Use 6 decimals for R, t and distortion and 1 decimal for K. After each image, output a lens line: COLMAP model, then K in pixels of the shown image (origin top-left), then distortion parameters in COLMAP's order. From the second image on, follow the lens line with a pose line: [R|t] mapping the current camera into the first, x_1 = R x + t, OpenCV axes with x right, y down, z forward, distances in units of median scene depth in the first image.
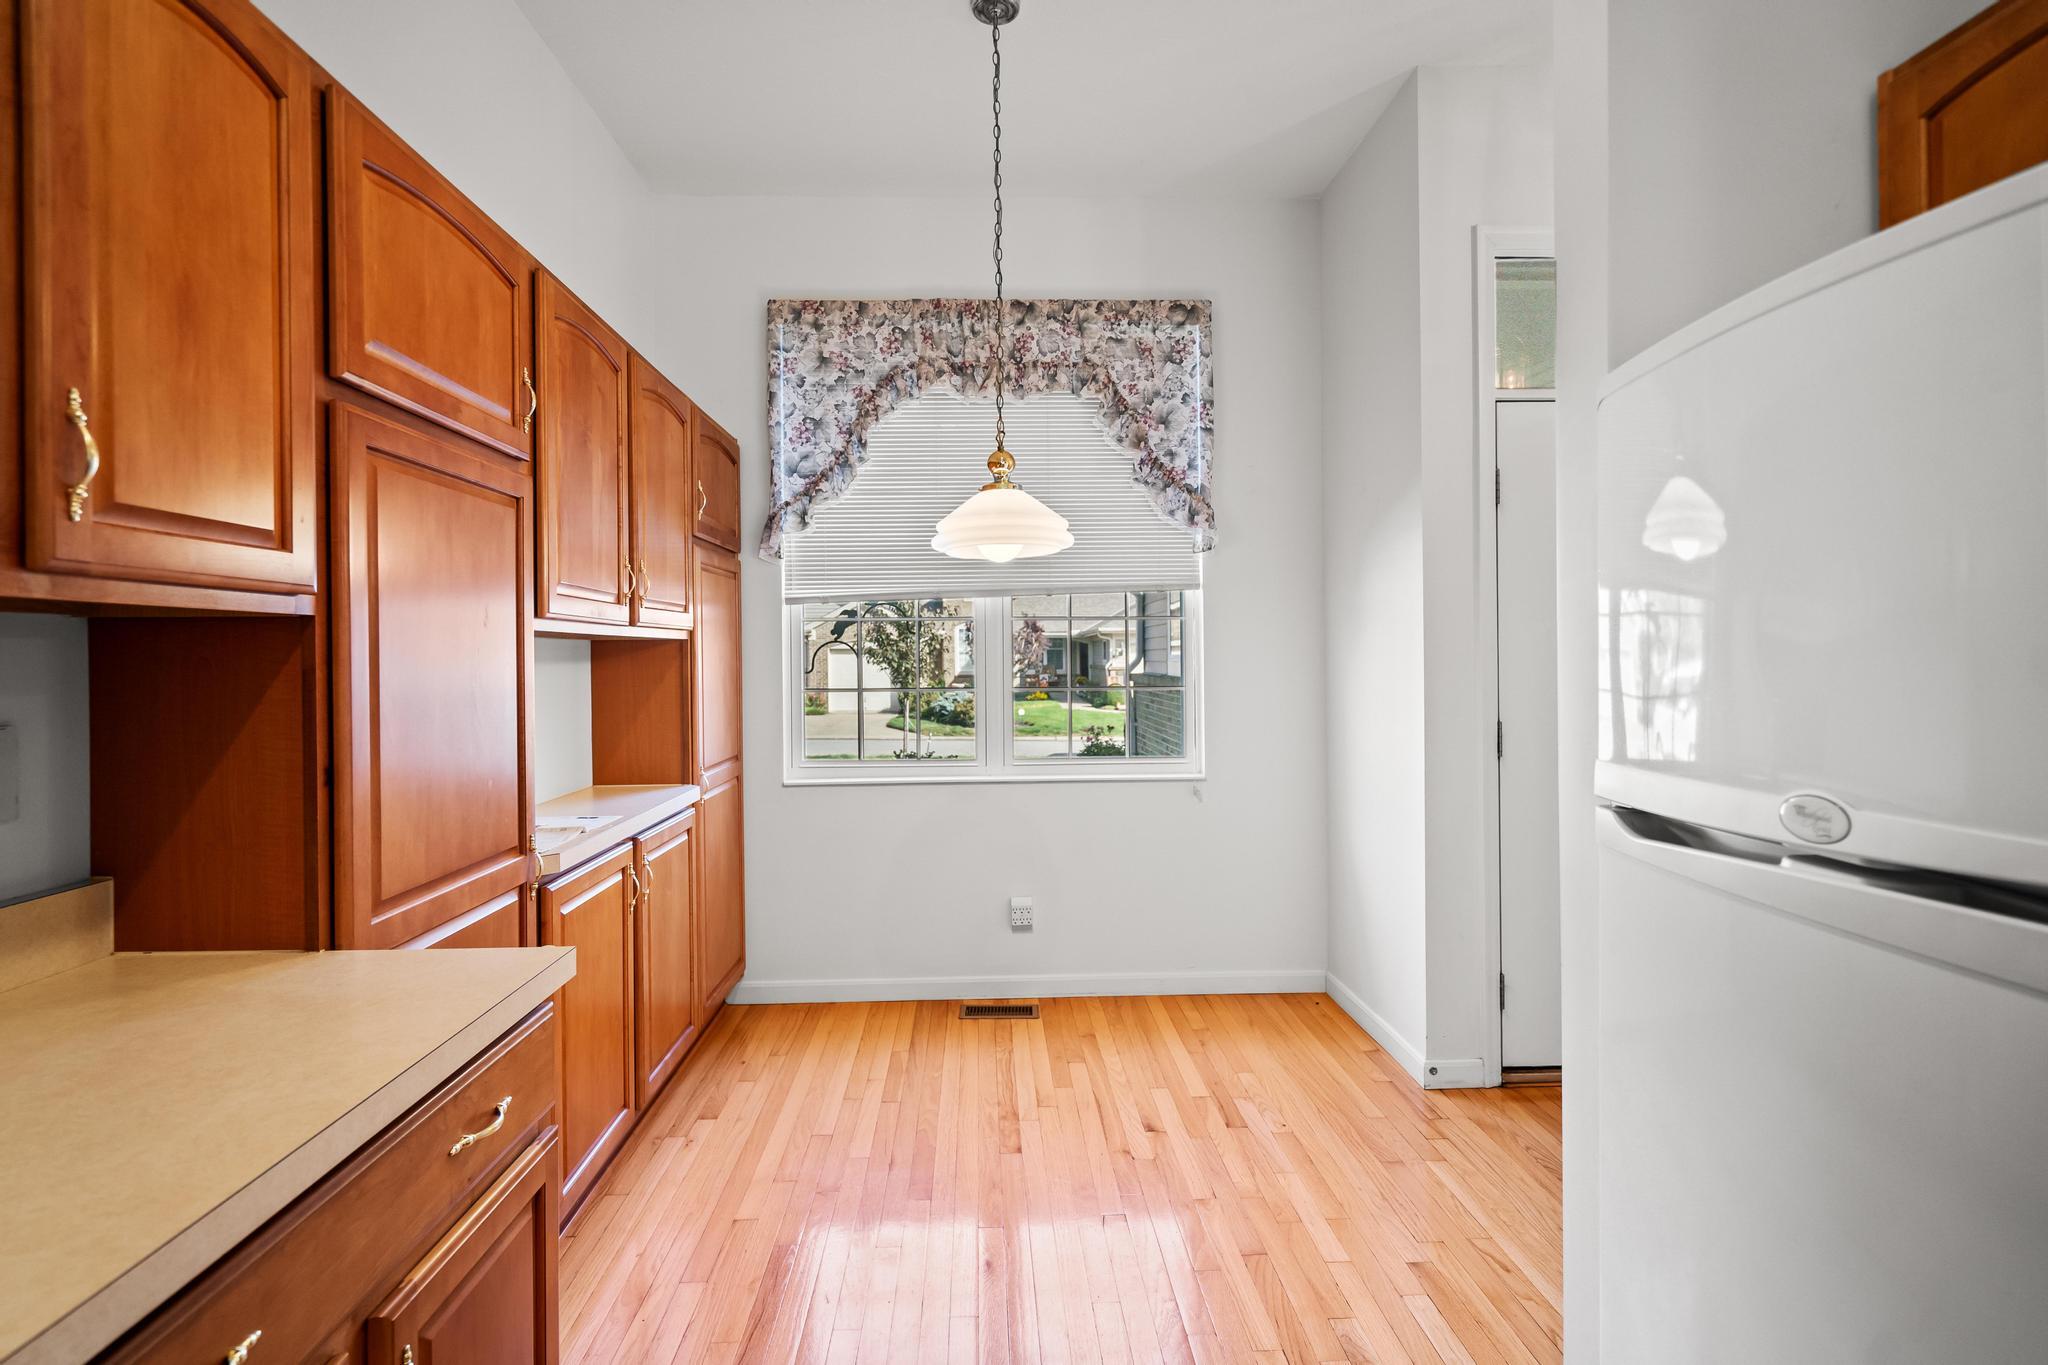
lens RADIAL K [[952.6, 0, 1009.5], [0, 952.6, 653.7], [0, 0, 1]] dist [-0.001486, 0.001275]
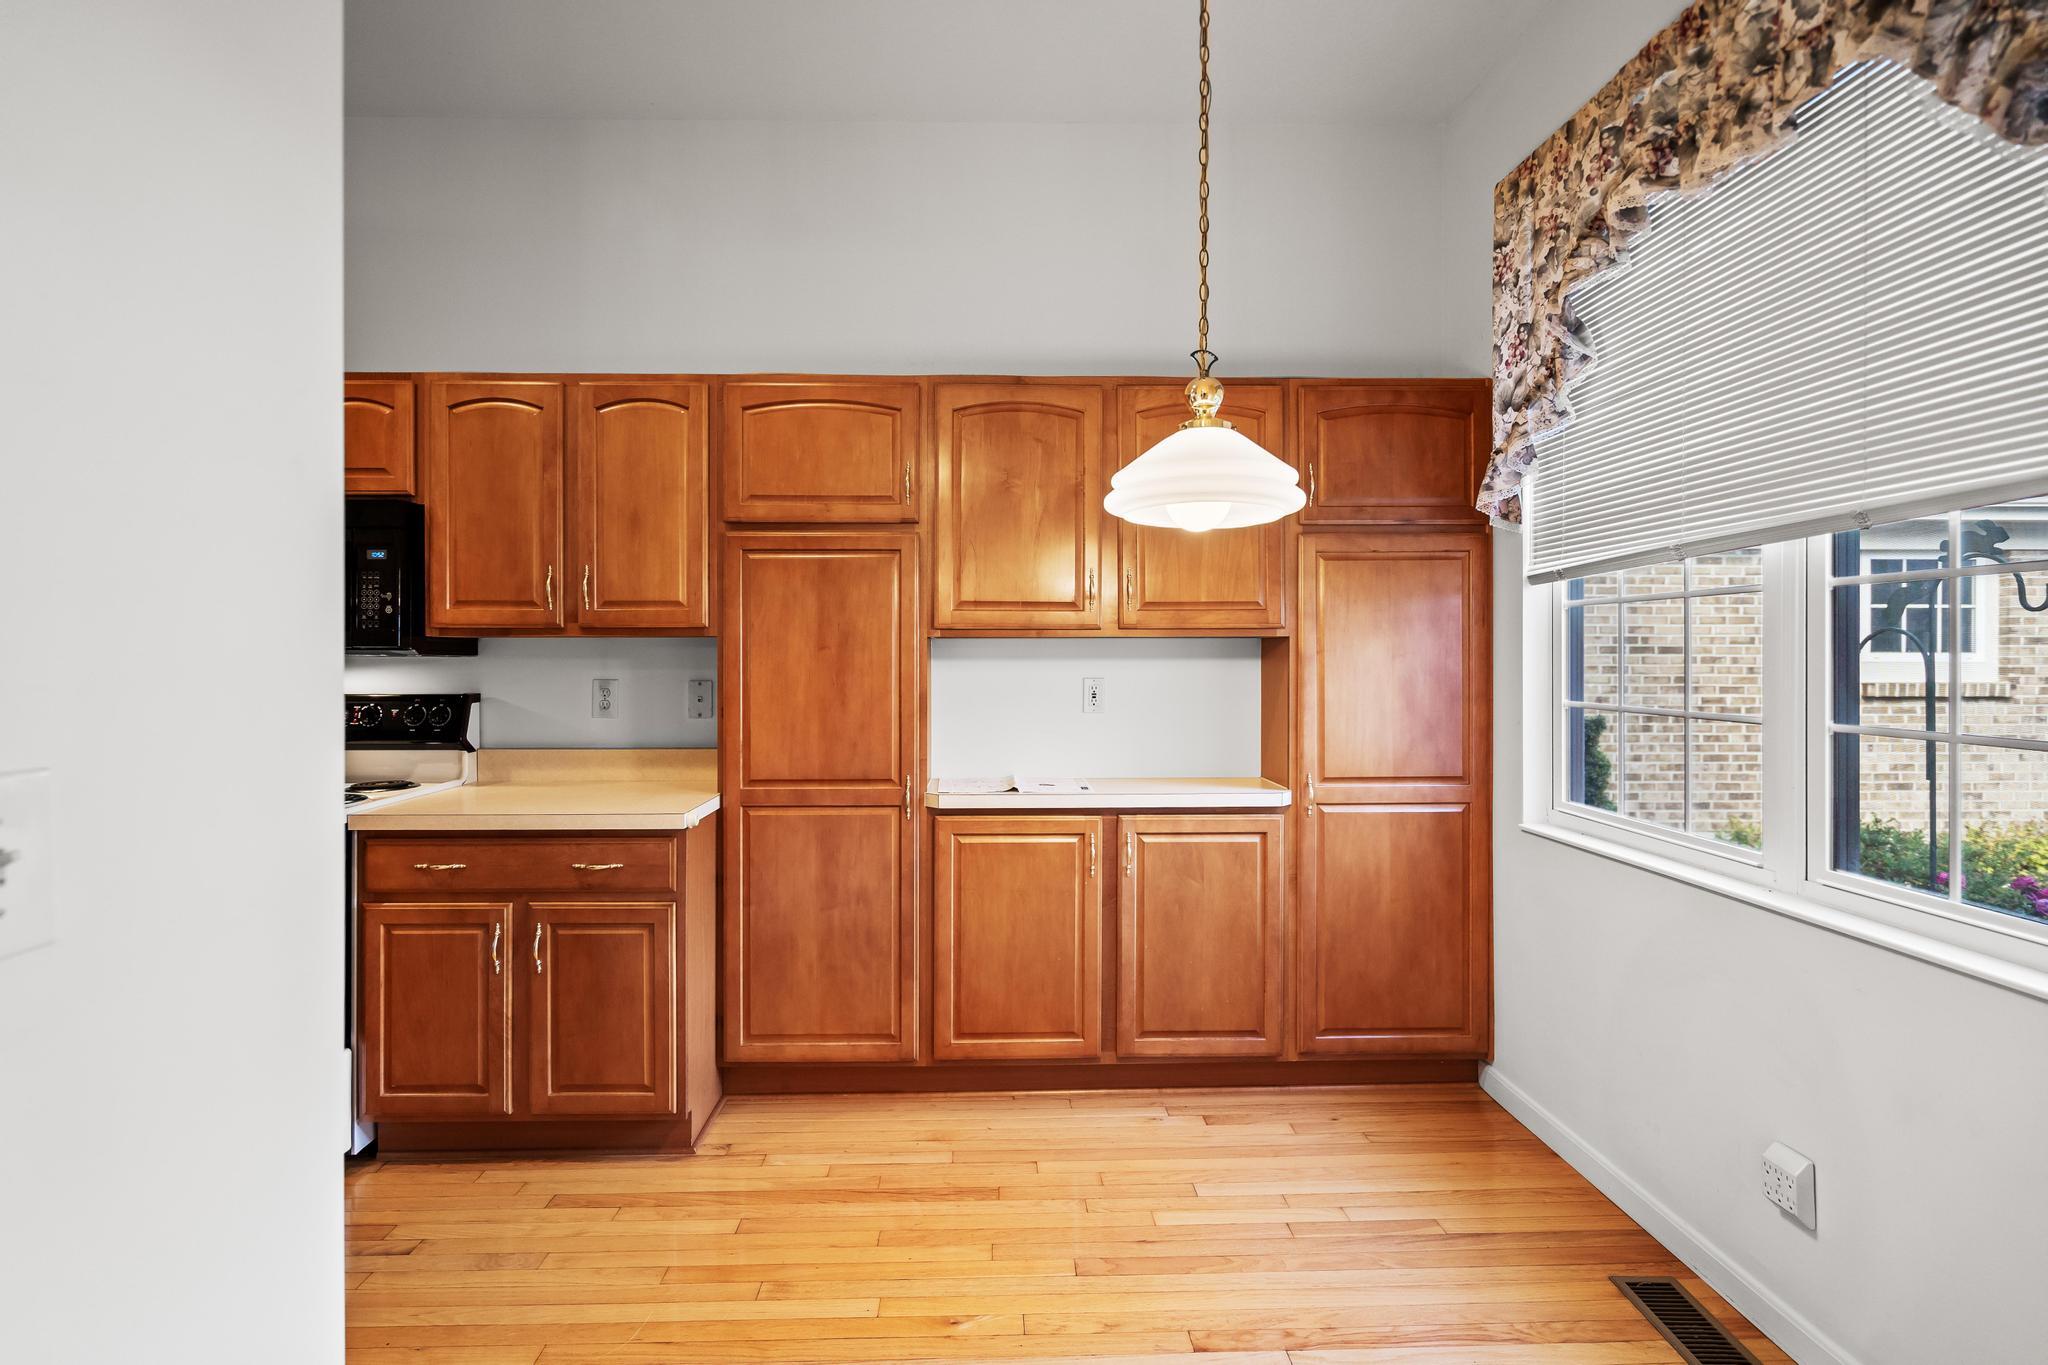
lens RADIAL K [[959.1, 0, 1006.8], [0, 959.1, 657.0], [0, 0, 1]] dist [0.000018, 0.000623]
pose [[-0.012098, 0.011142, -0.999865, 0.521681], [0.003453, 0.999932, 0.011101, -0.005865], [0.999921, -0.003318, -0.012136, 0.618602]]
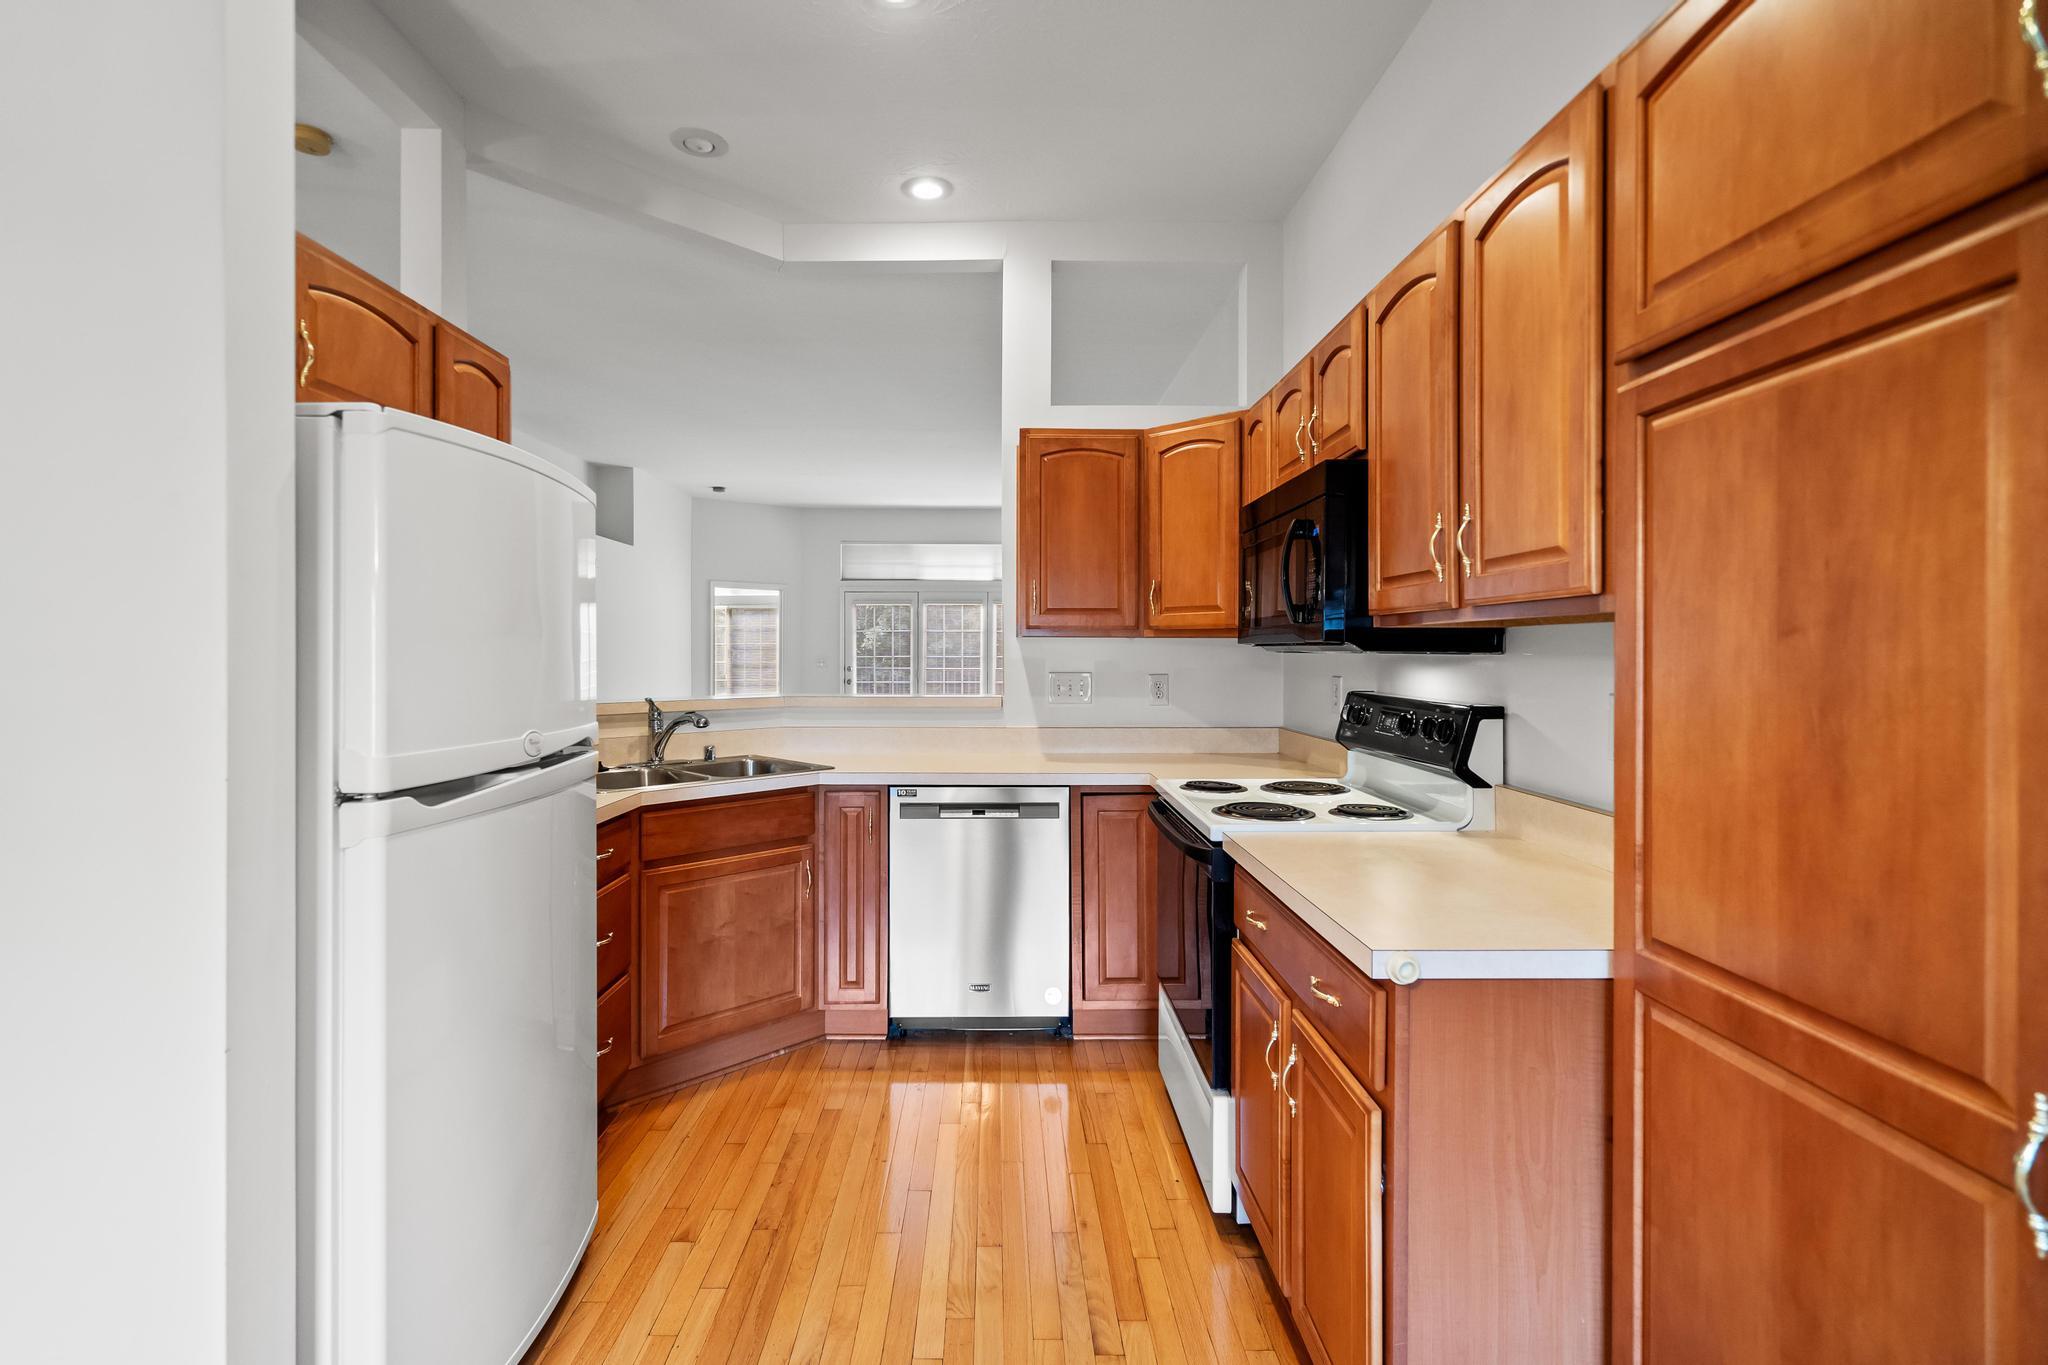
lens RADIAL K [[959.1, 0, 1006.8], [0, 959.1, 657.0], [0, 0, 1]] dist [0.000018, 0.000623]
pose [[-0.999780, 0.005124, 0.020324, -0.033605], [0.005163, 0.999985, 0.001895, 0.000784], [-0.020314, 0.001999, -0.999792, 0.745619]]
